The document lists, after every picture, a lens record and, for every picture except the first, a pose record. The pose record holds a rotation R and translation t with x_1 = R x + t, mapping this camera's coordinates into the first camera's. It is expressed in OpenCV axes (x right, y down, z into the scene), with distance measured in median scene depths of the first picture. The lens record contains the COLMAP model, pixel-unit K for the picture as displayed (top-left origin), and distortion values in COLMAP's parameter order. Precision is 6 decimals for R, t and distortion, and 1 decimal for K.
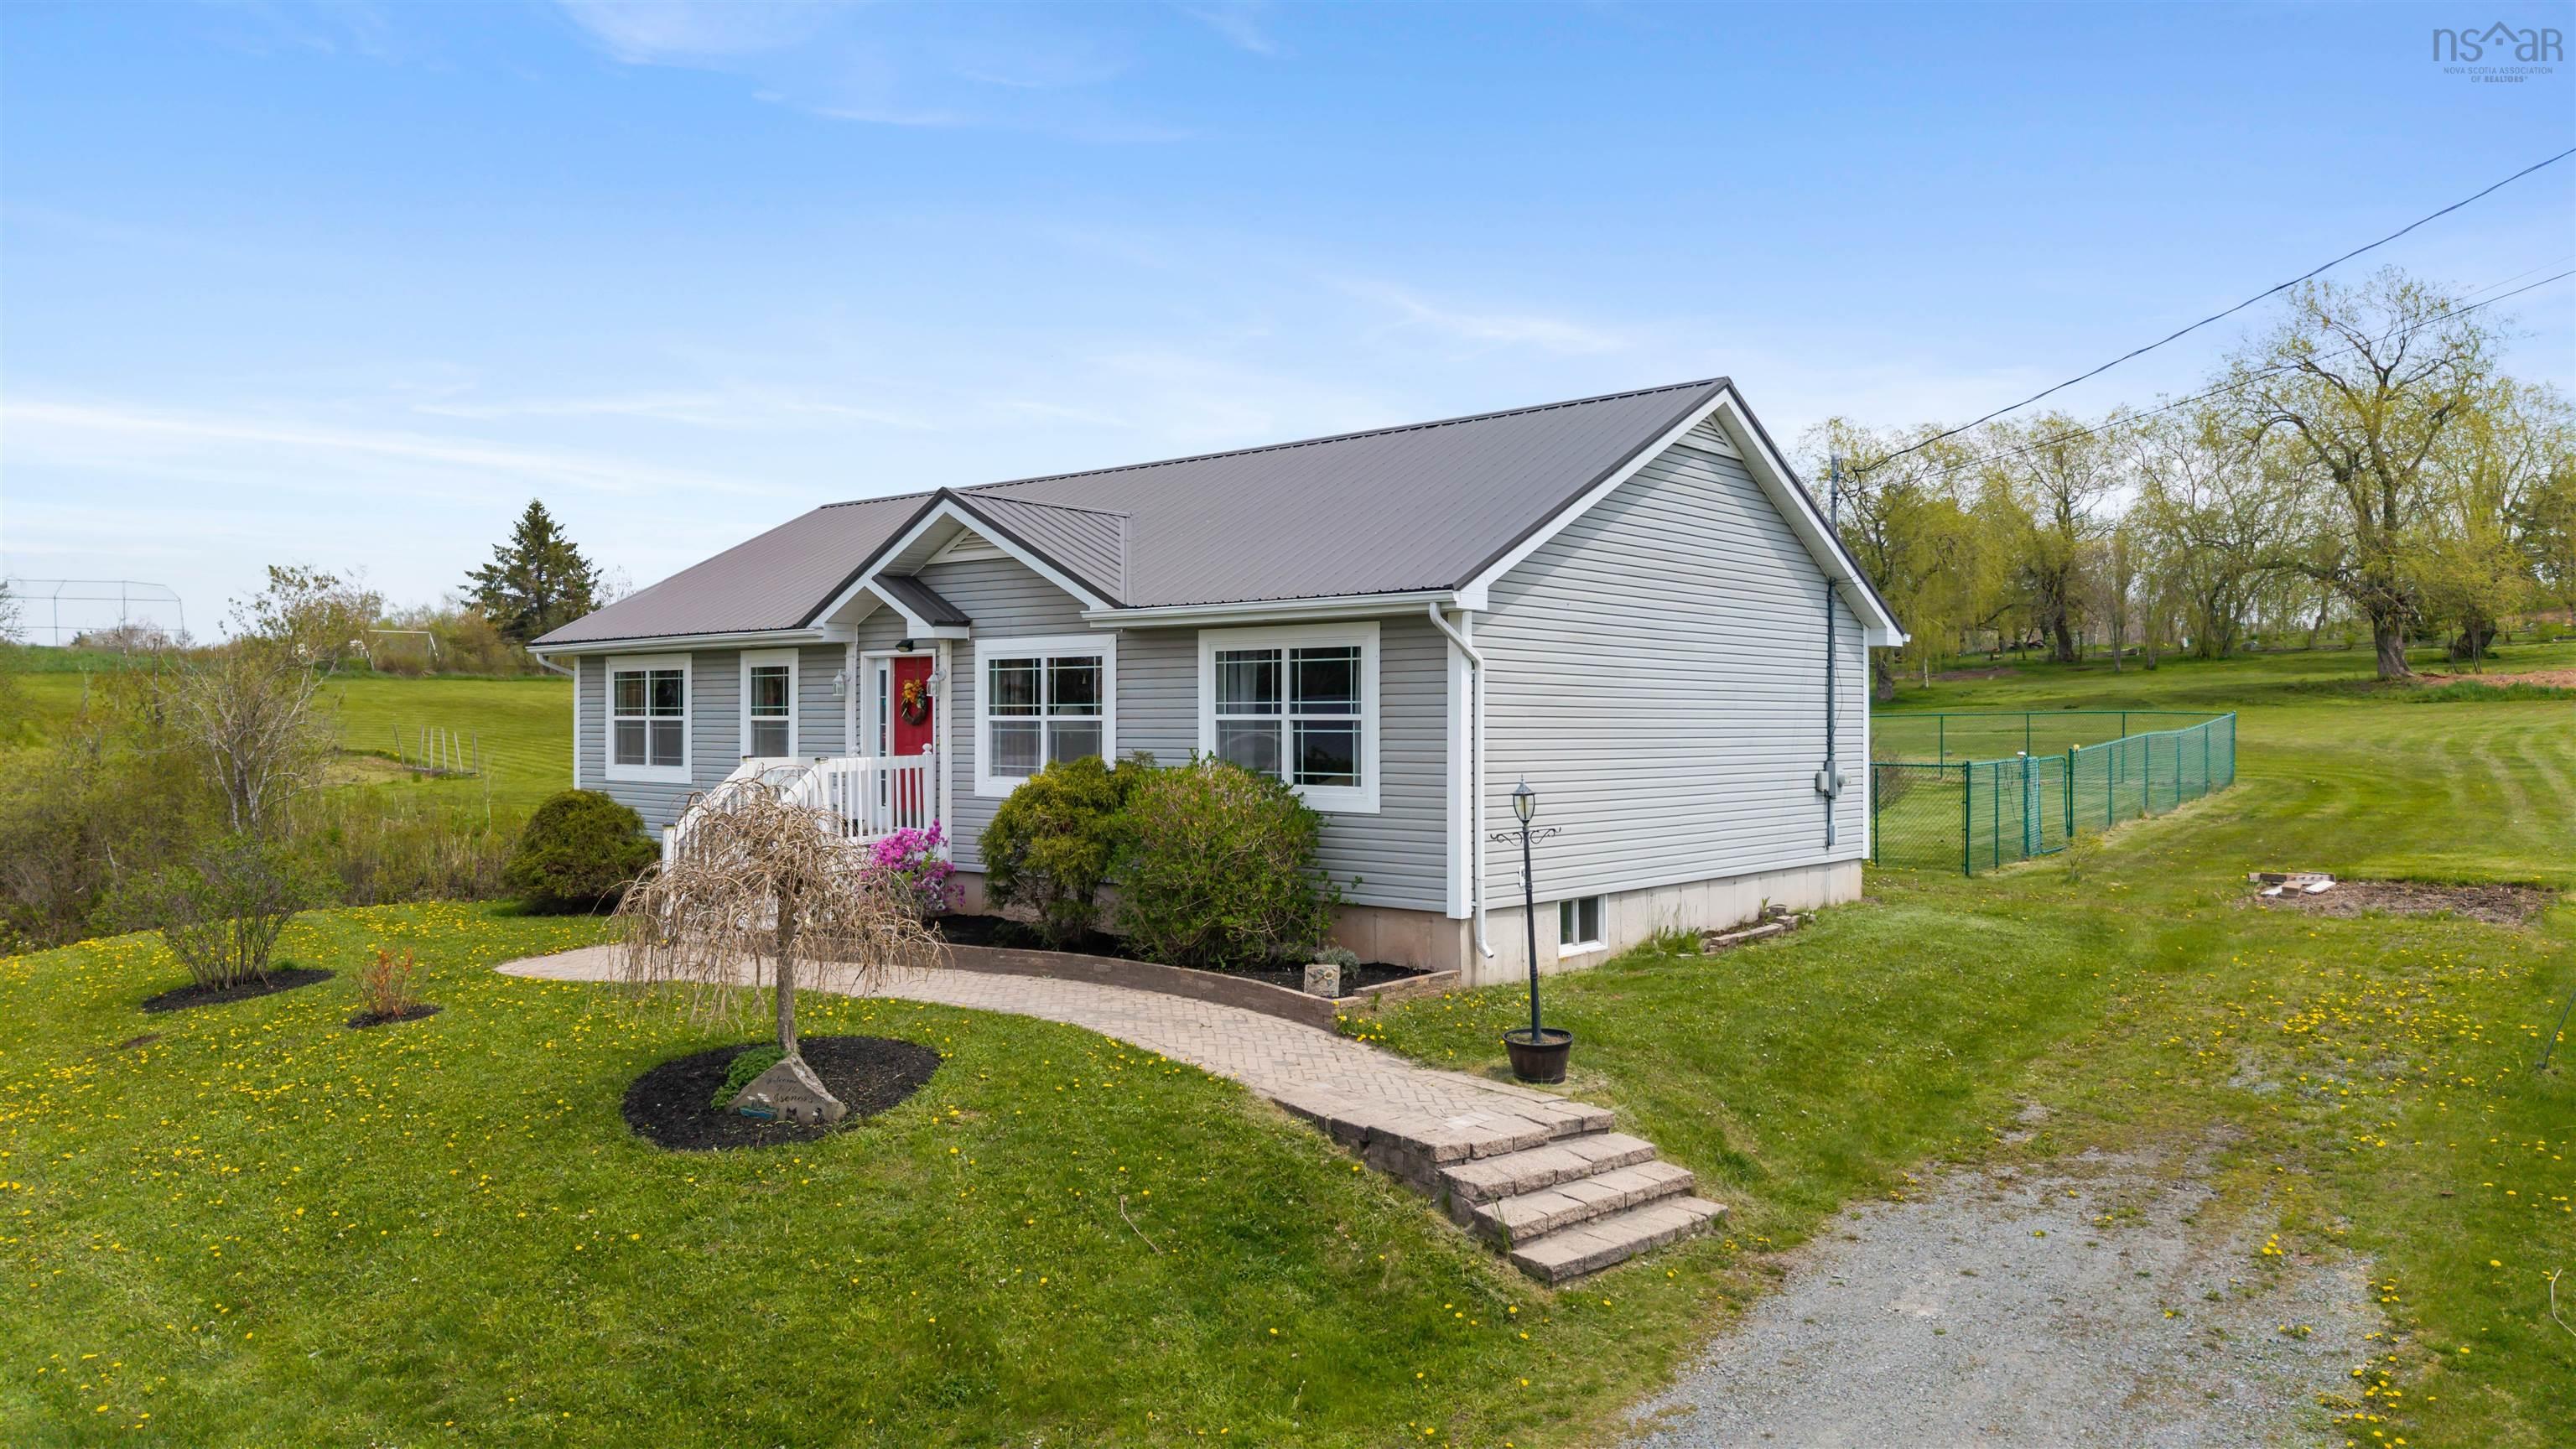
lens RADIAL K [[1705.5, 0, 1299.8], [0, 1705.5, 751.6], [0, 0, 1]] dist [0.125265, -0.138781]
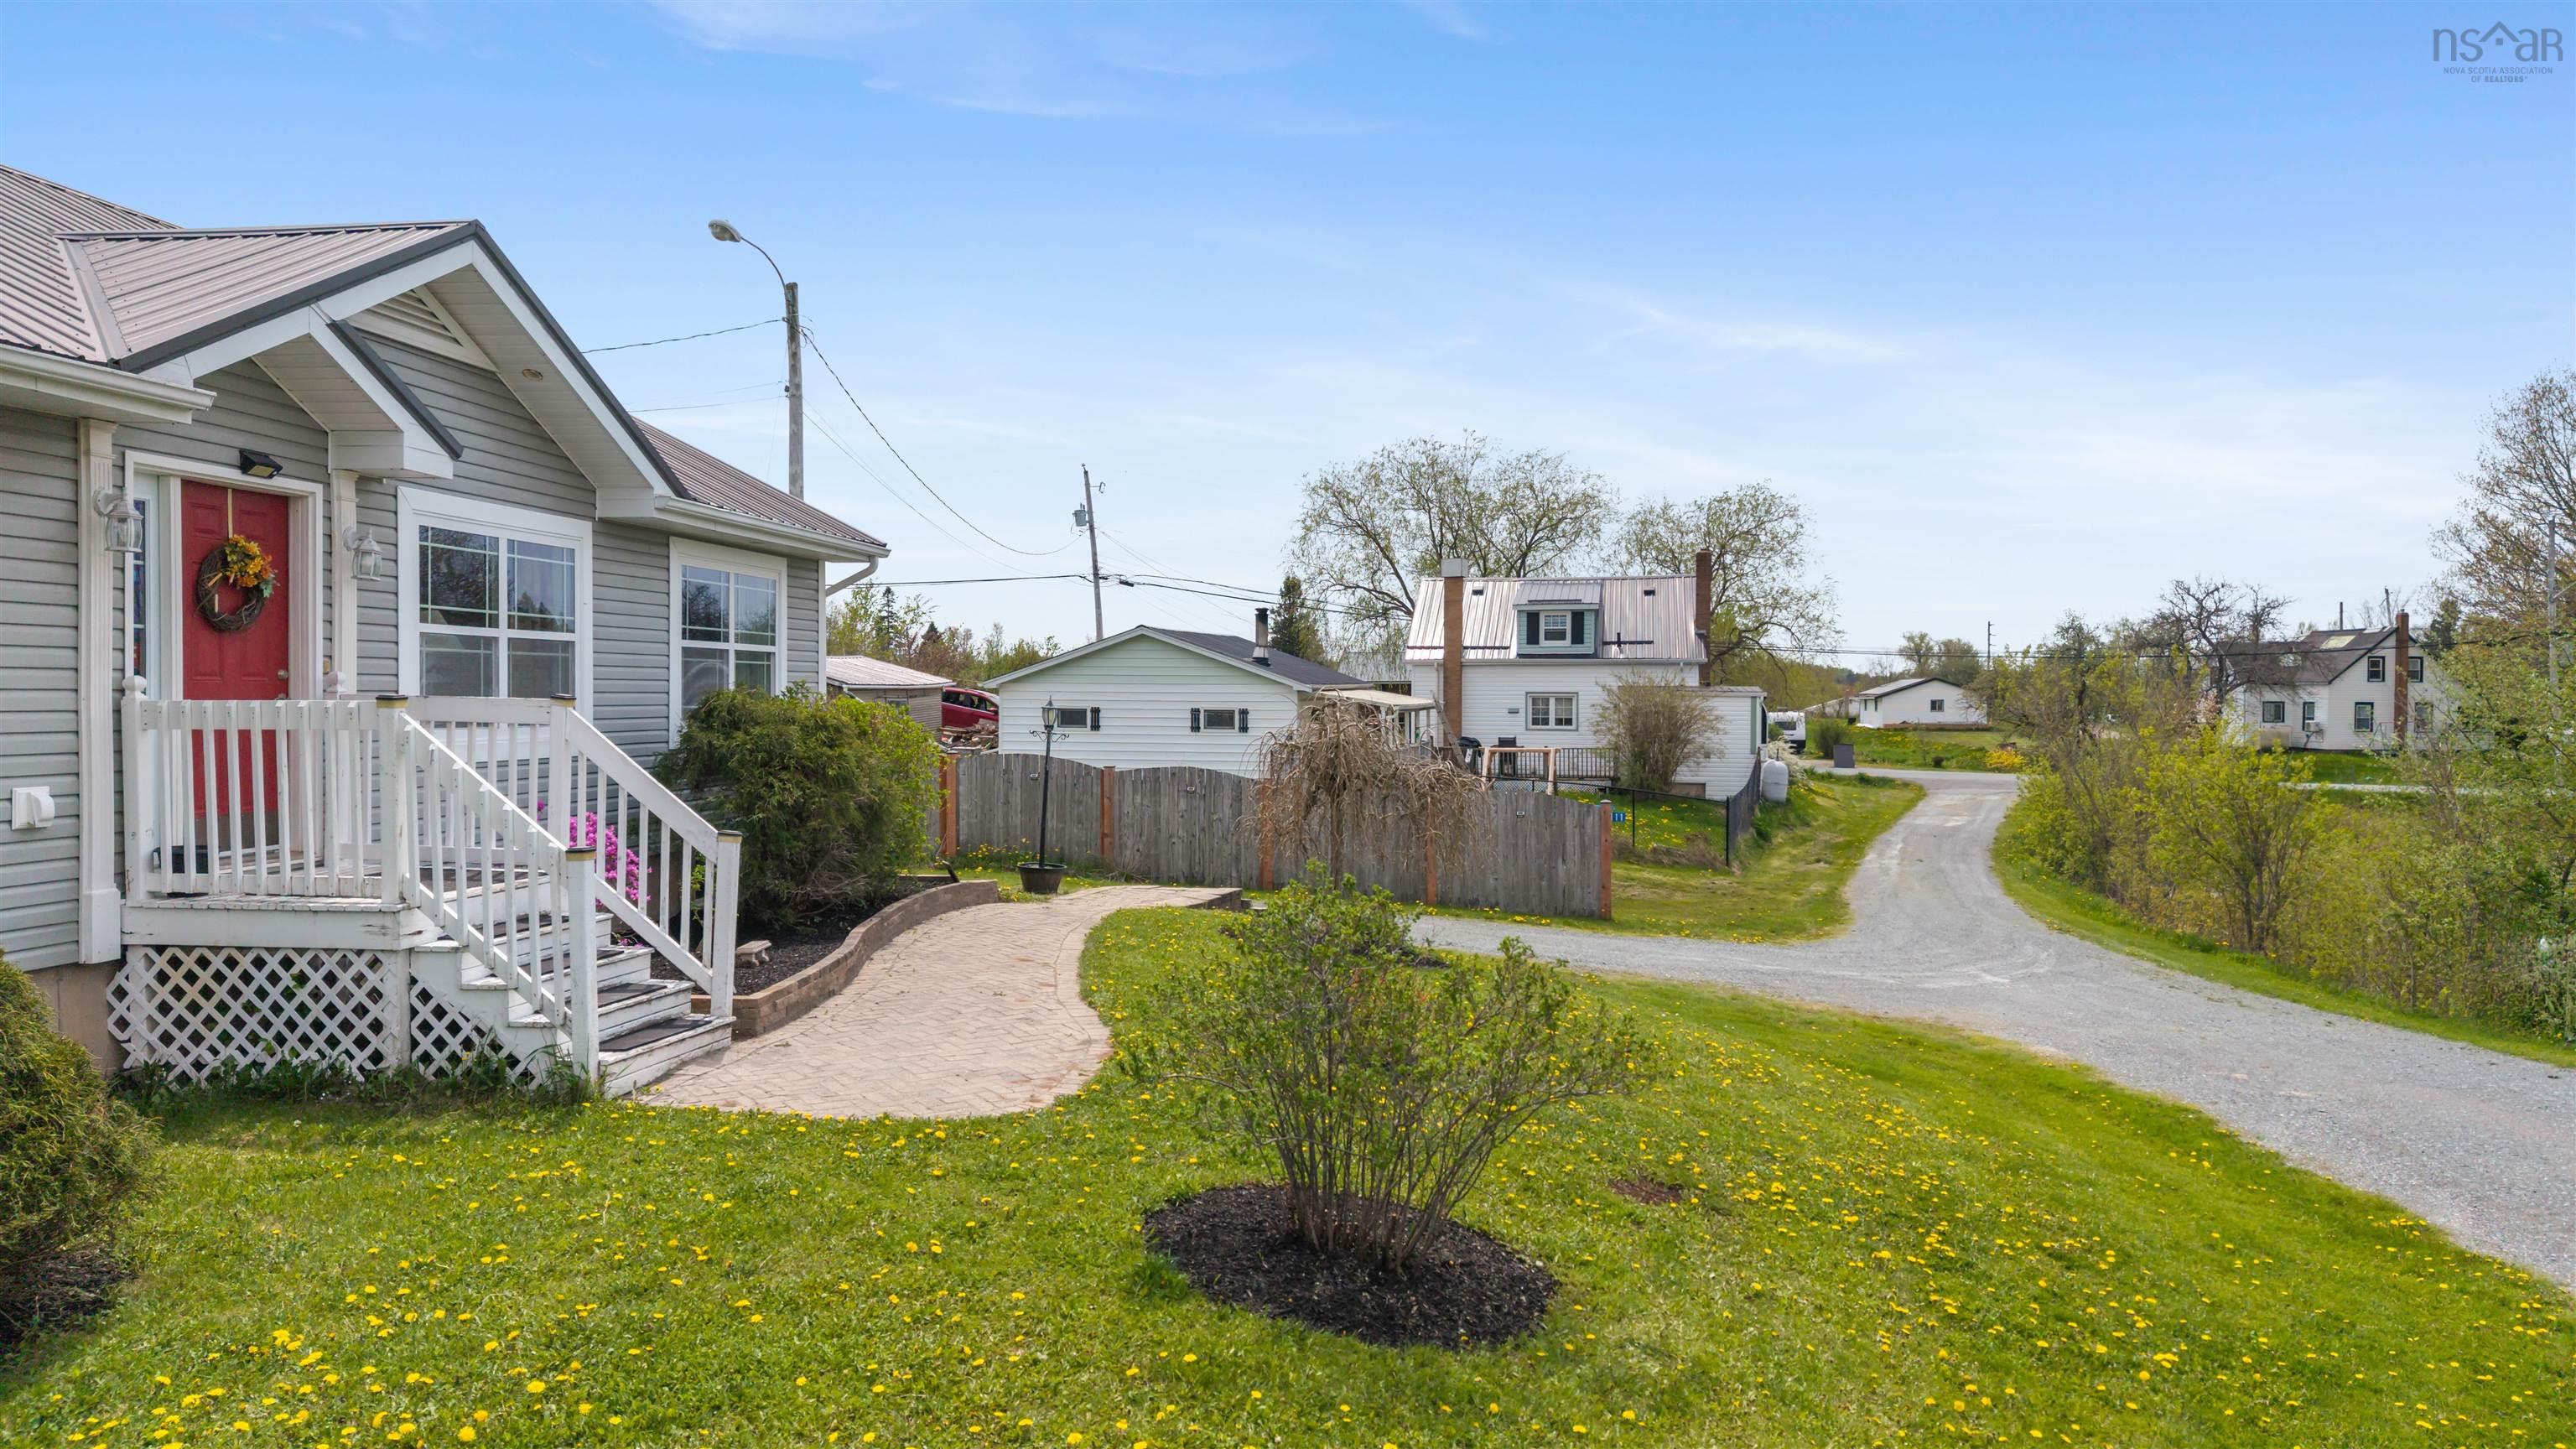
lens RADIAL K [[1705.5, 0, 1299.8], [0, 1705.5, 751.6], [0, 0, 1]] dist [0.125265, -0.138781]
pose [[-0.583722, -0.054605, 0.810115, -0.837693], [-0.018920, 0.998380, 0.053663, -0.015435], [-0.811733, 0.015997, -0.583809, 1.116100]]
